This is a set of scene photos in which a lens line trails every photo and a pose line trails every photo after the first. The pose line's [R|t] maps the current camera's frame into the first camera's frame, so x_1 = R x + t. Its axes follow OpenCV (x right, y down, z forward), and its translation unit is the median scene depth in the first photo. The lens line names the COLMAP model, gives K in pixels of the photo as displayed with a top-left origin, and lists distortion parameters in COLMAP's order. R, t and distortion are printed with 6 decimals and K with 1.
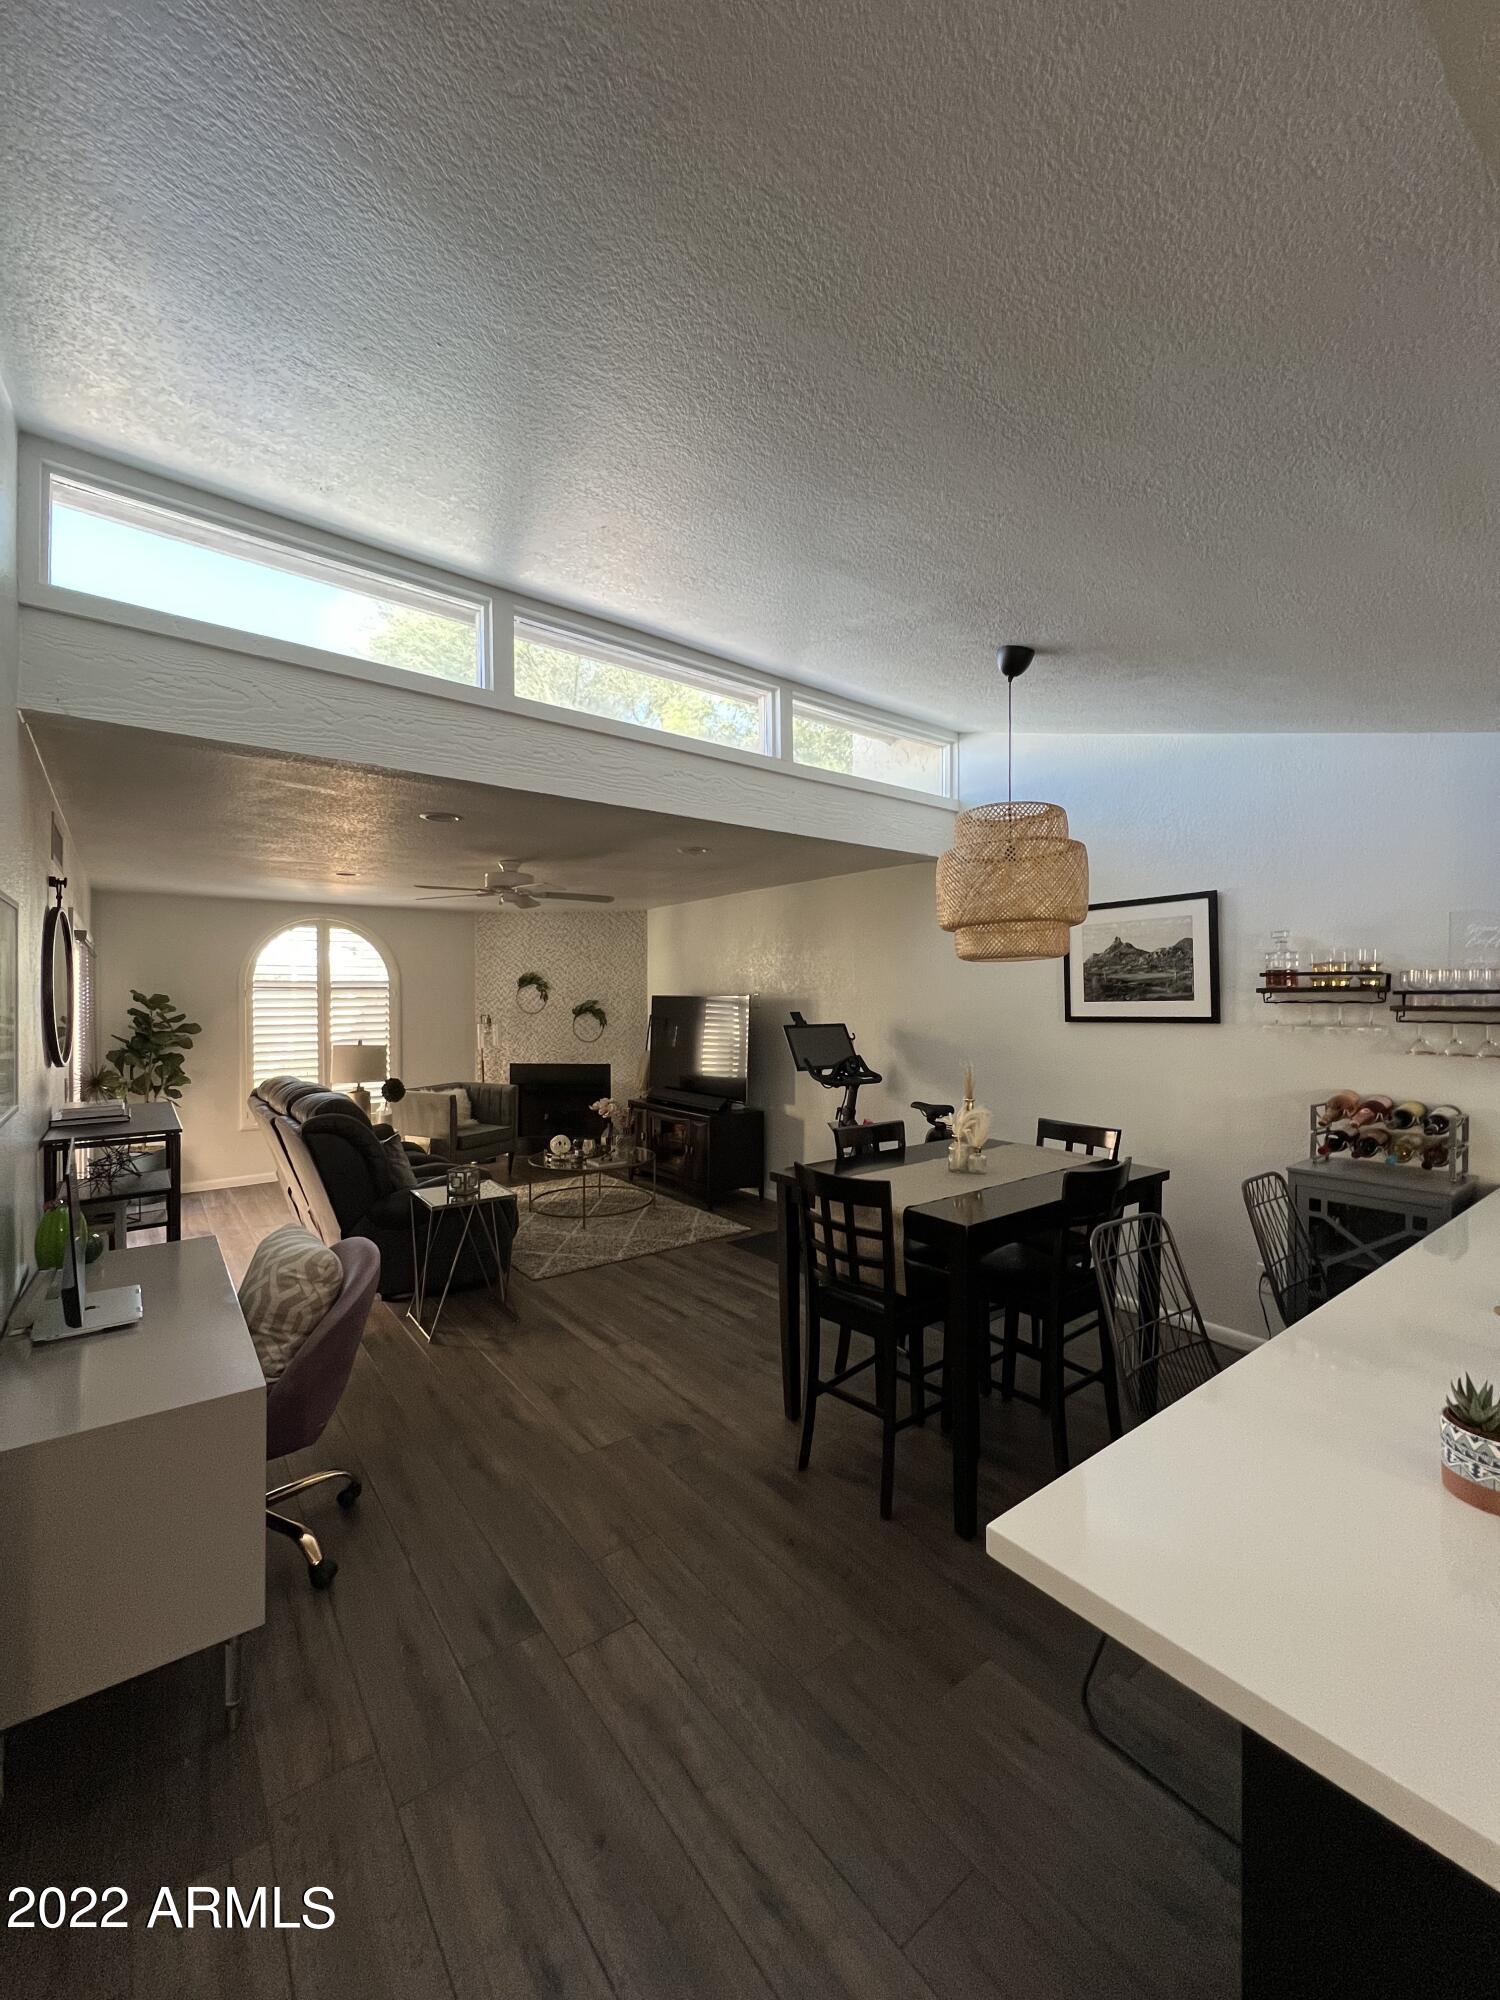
lens RADIAL K [[791.9, 0, 755.4], [0, 791.9, 1008.4], [0, 0, 1]] dist [-0.002114, -0.000116]
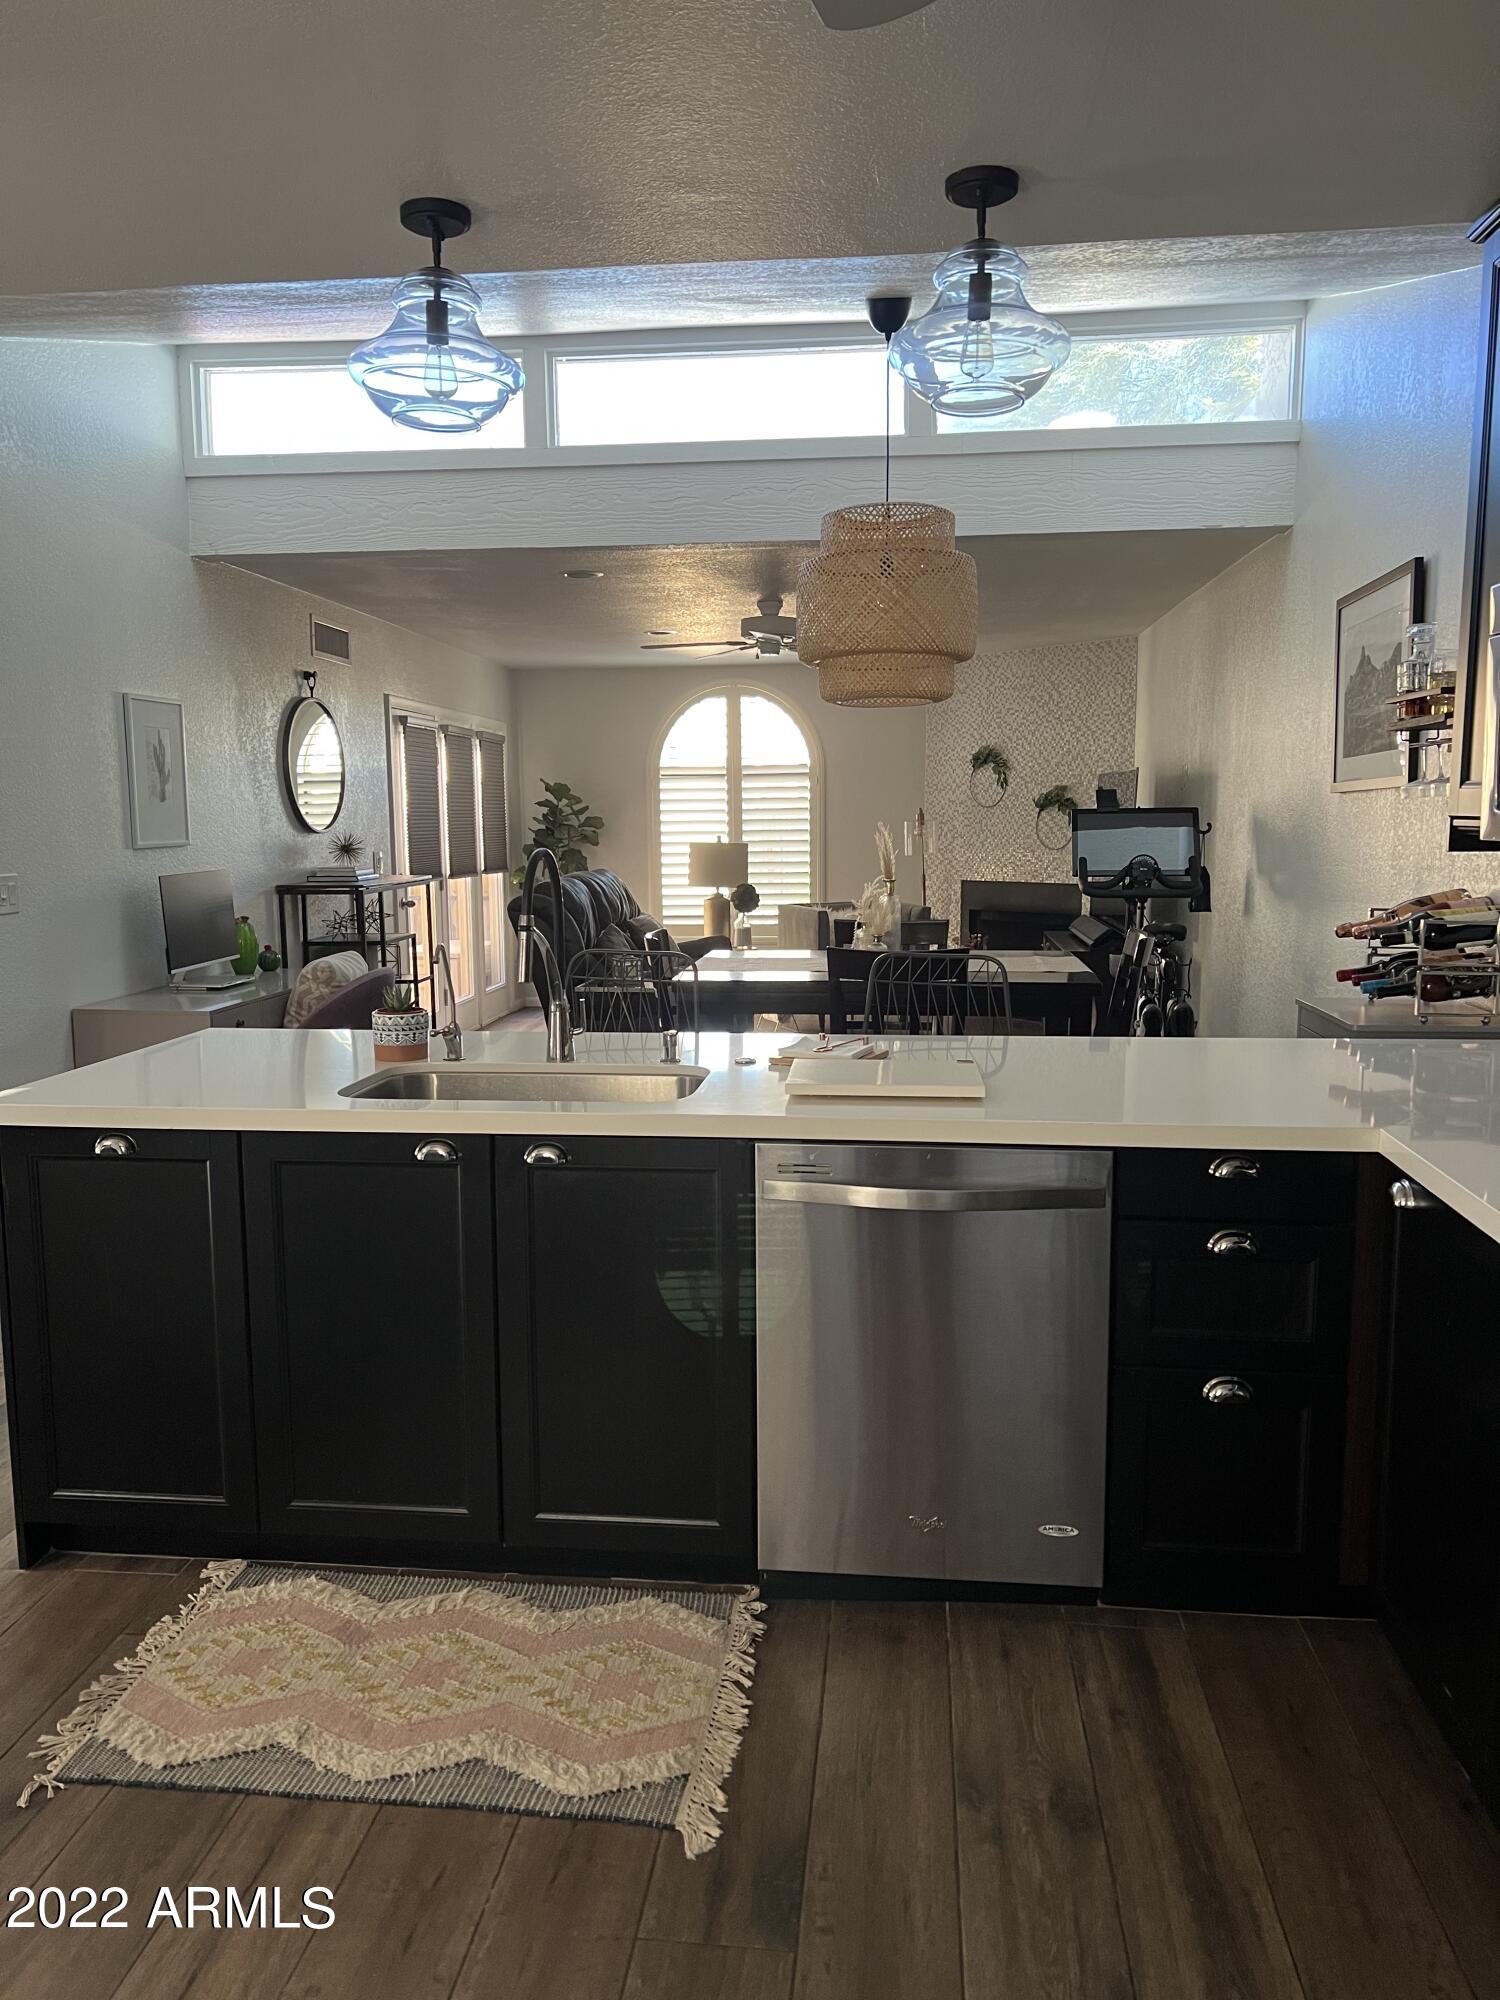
lens RADIAL K [[1514.7, 0, 746.2], [0, 1514.7, 1000.2], [0, 0, 1]] dist [0.041548, -0.000212]
pose [[0.710158, 0.080692, -0.699403, 0.571554], [-0.004376, 0.993897, 0.110225, 0.032804], [0.704029, -0.075217, 0.706177, -0.091398]]
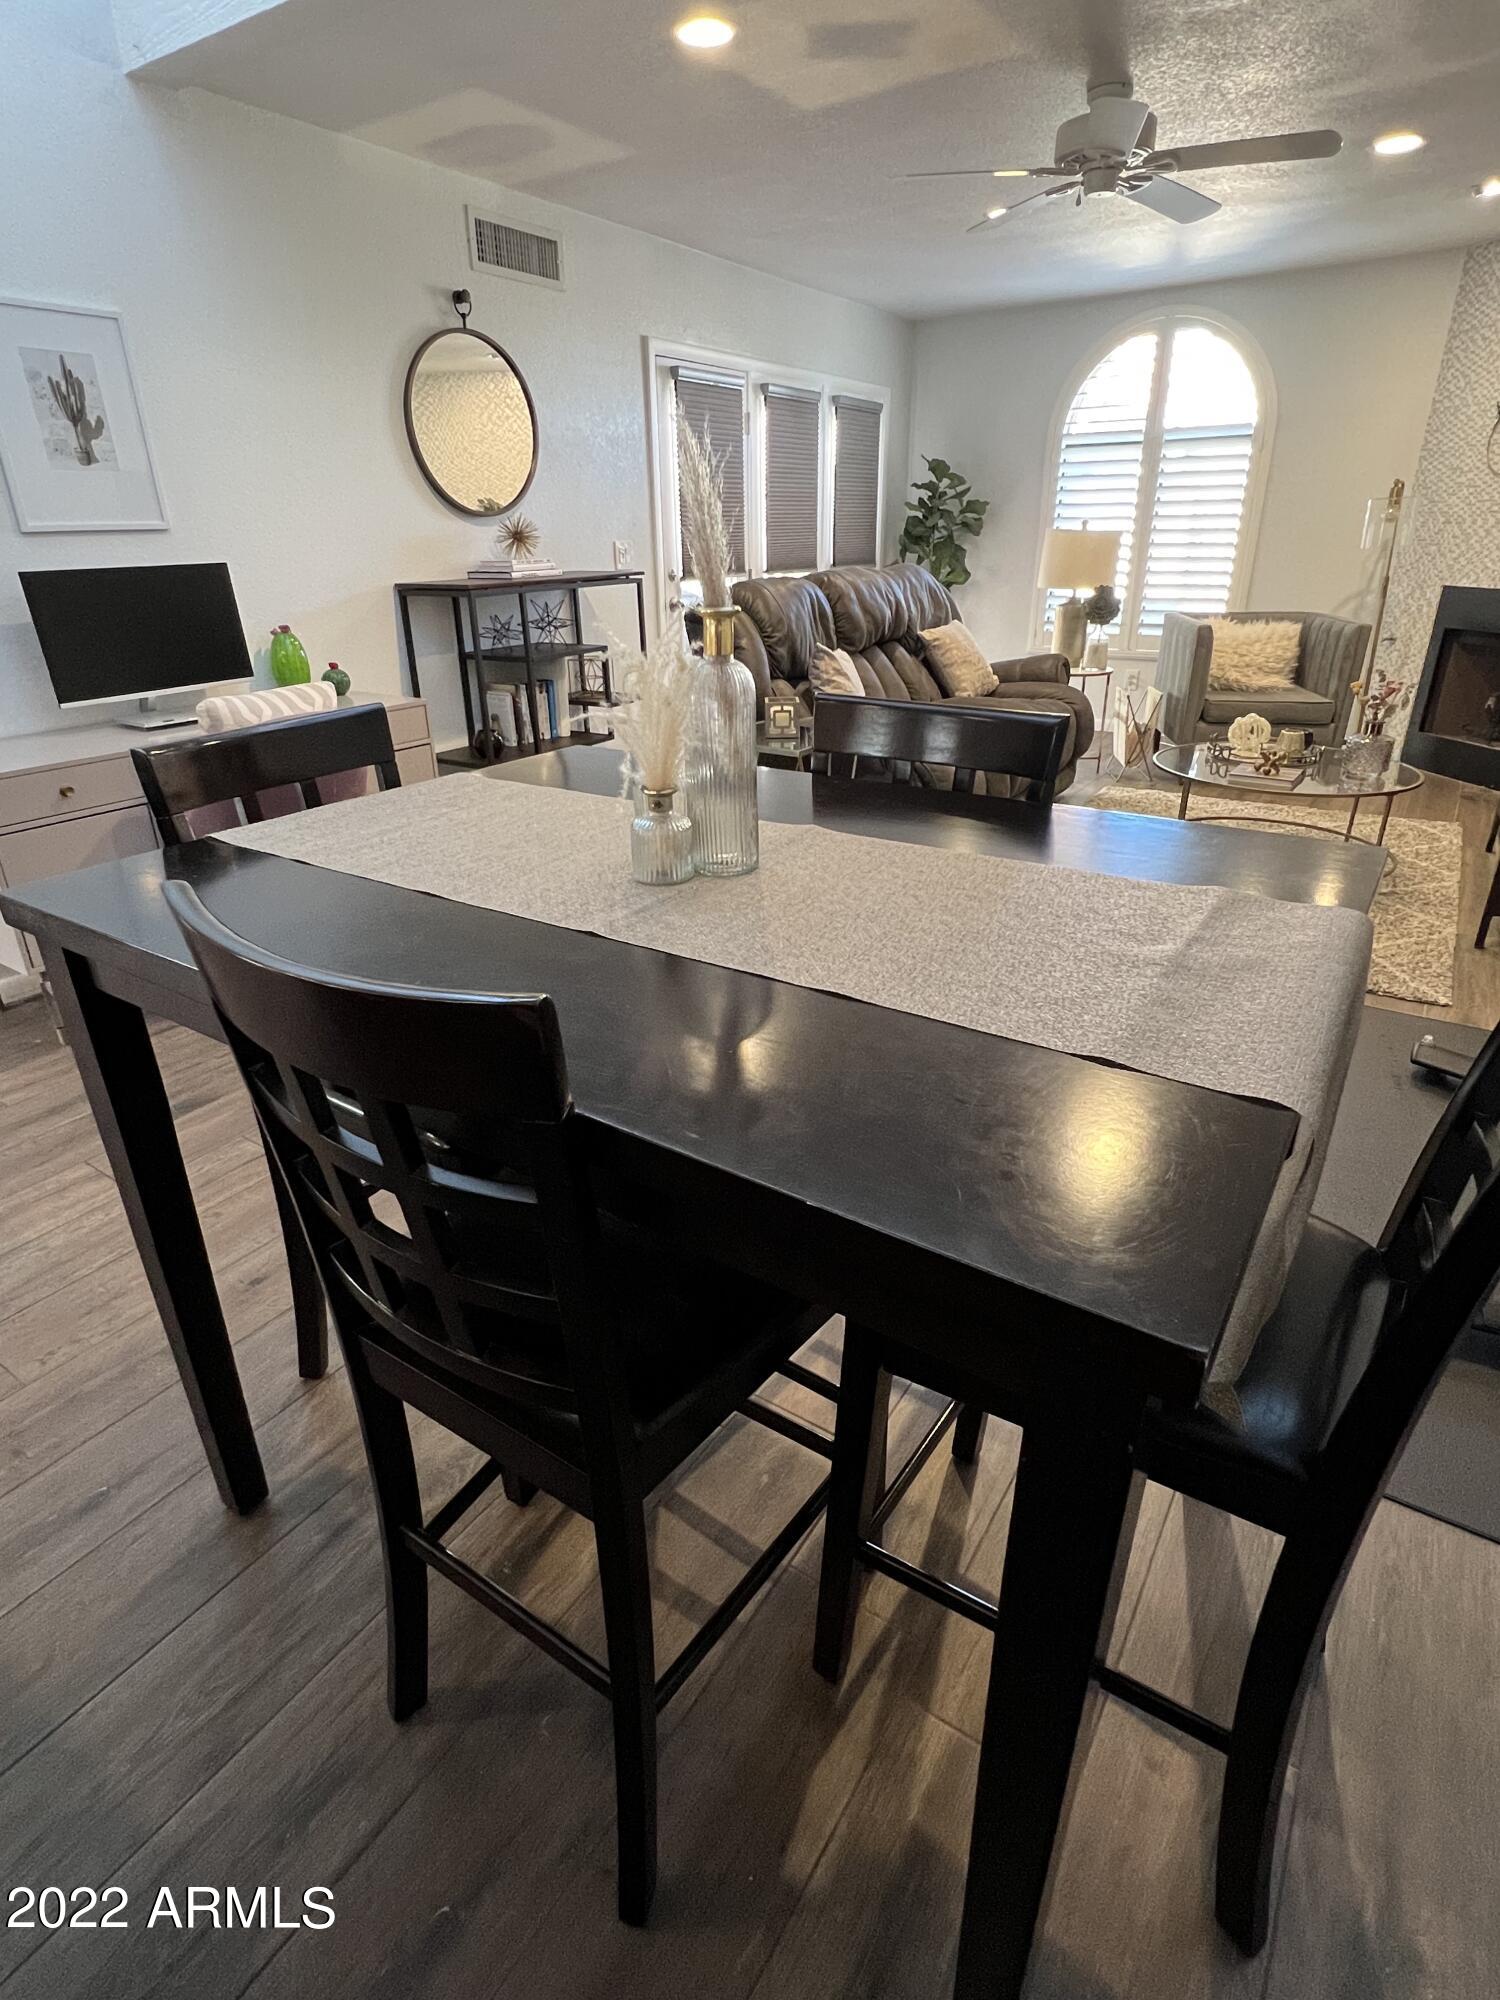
lens RADIAL K [[1020.3, 0, 742.7], [0, 1020.3, 962.9], [0, 0, 1]] dist [0.007296, -0.000494]
pose [[0.294027, 0.374739, -0.879272, 0.266267], [-0.001186, 0.920078, 0.391734, 0.041490], [0.955796, -0.114138, 0.270972, 0.416443]]
